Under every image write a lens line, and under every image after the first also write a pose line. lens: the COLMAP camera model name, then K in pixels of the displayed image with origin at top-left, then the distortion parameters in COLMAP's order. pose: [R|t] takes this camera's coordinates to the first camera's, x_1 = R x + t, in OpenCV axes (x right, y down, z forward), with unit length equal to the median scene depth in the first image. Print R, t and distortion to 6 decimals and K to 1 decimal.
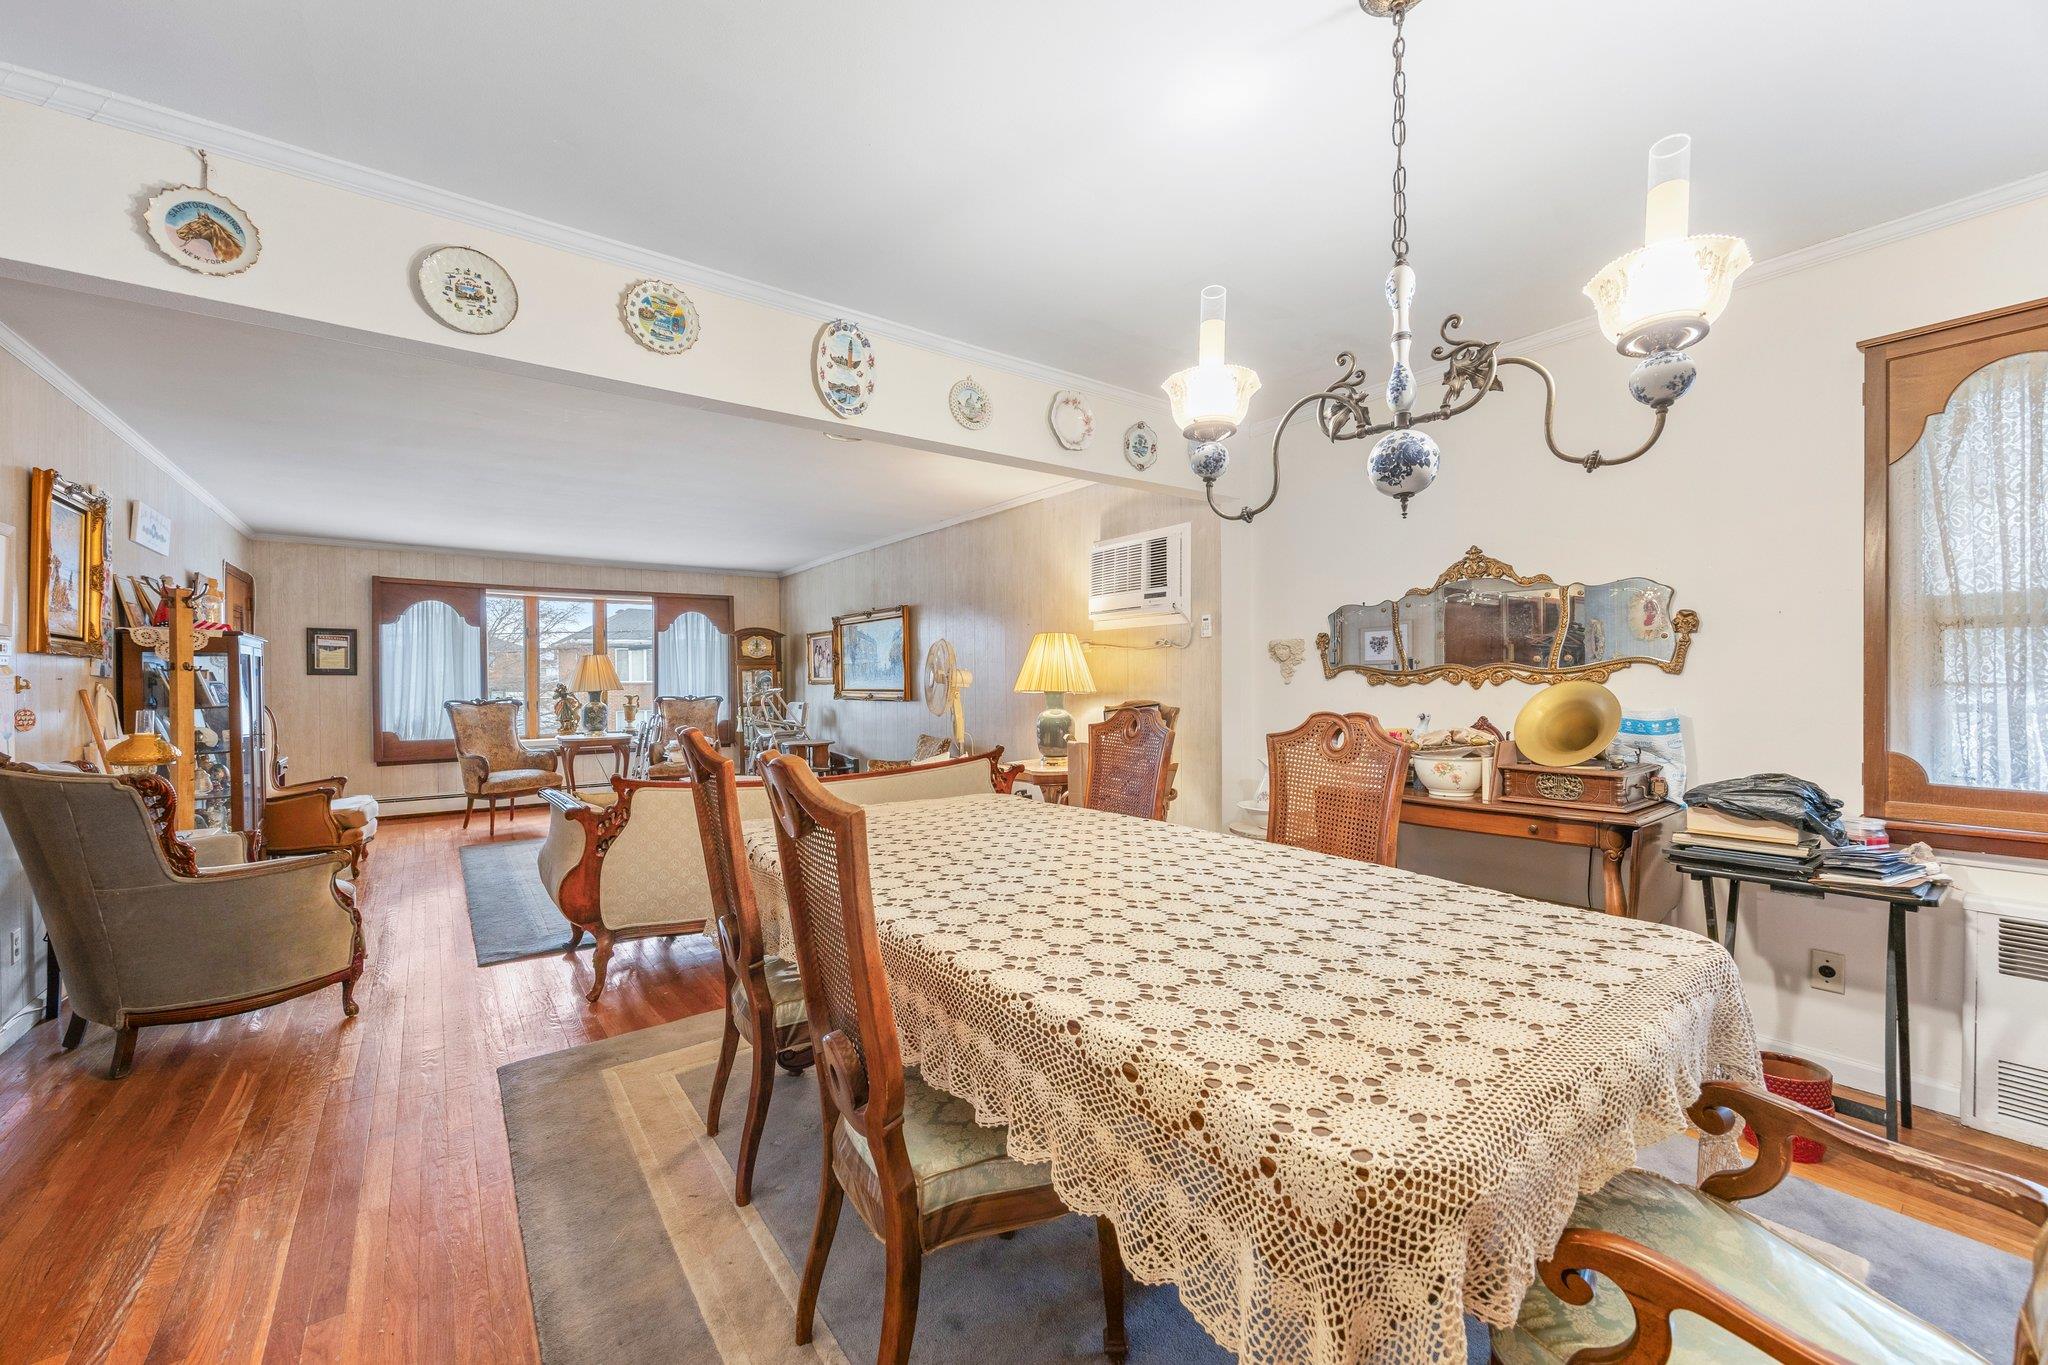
lens RADIAL K [[781.8, 0, 1022.1], [0, 781.8, 686.3], [0, 0, 1]] dist [-0.006890, 0.000011]
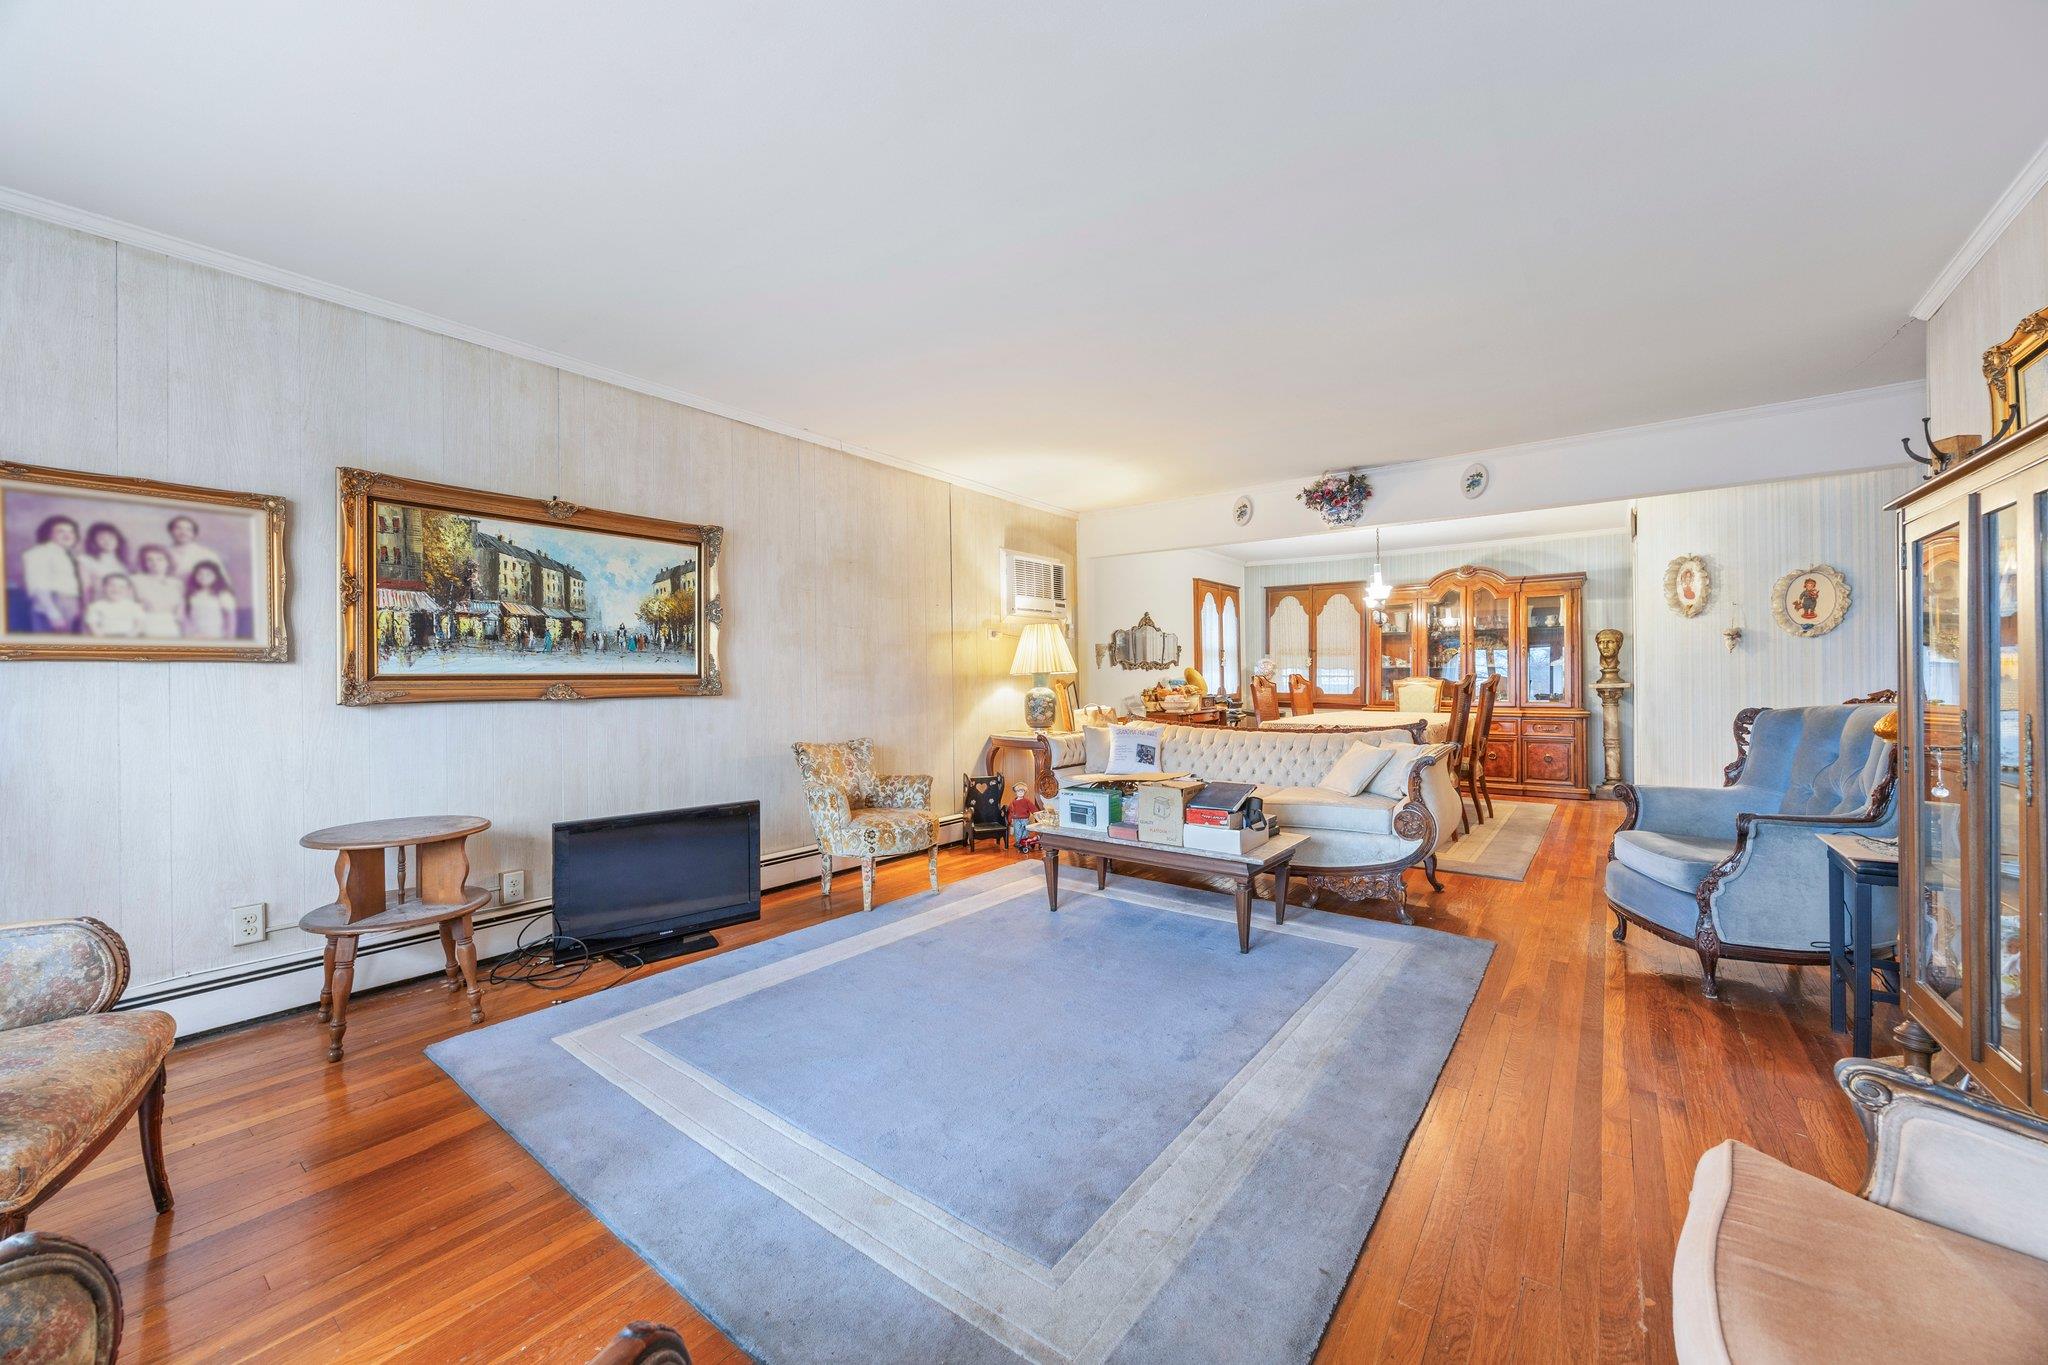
lens RADIAL K [[781.8, 0, 1011.5], [0, 781.8, 684.8], [0, 0, 1]] dist [-0.006890, 0.000011]
pose [[-0.258754, 0.006471, 0.965922, -0.727671], [0.022323, 0.999751, -0.000717, 0.016498], [-0.965685, 0.021377, -0.258834, 0.901977]]
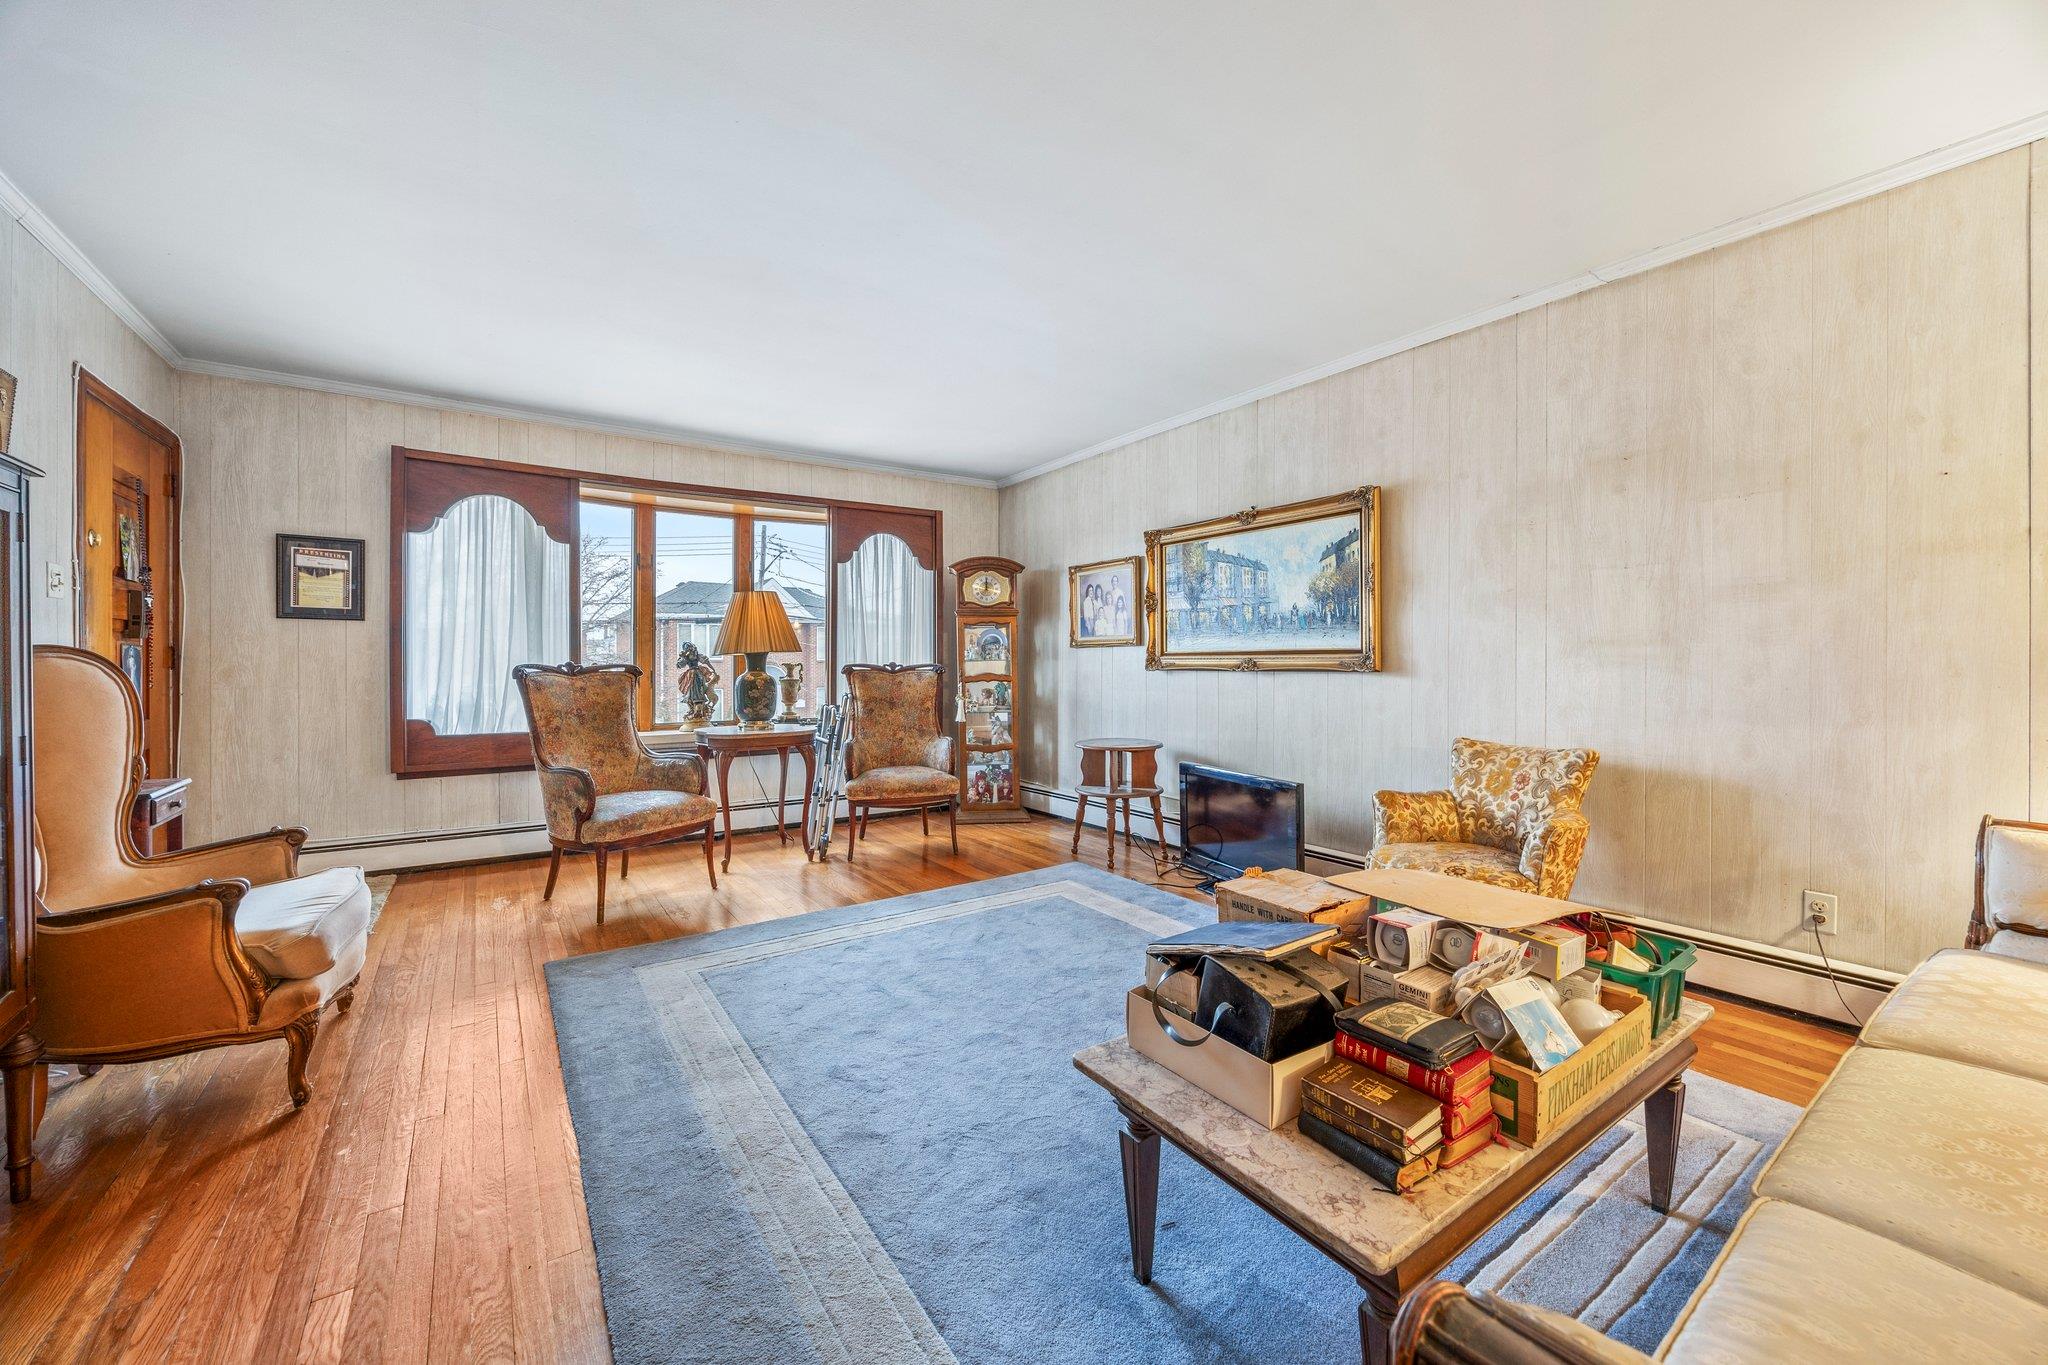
lens RADIAL K [[781.8, 0, 1021.0], [0, 781.8, 666.3], [0, 0, 1]] dist [-0.006890, 0.000011]
pose [[0.998787, 0.005765, -0.048896, -0.343914], [-0.005912, 0.999978, -0.002845, 0.018157], [0.048879, 0.003131, 0.998800, 0.451334]]
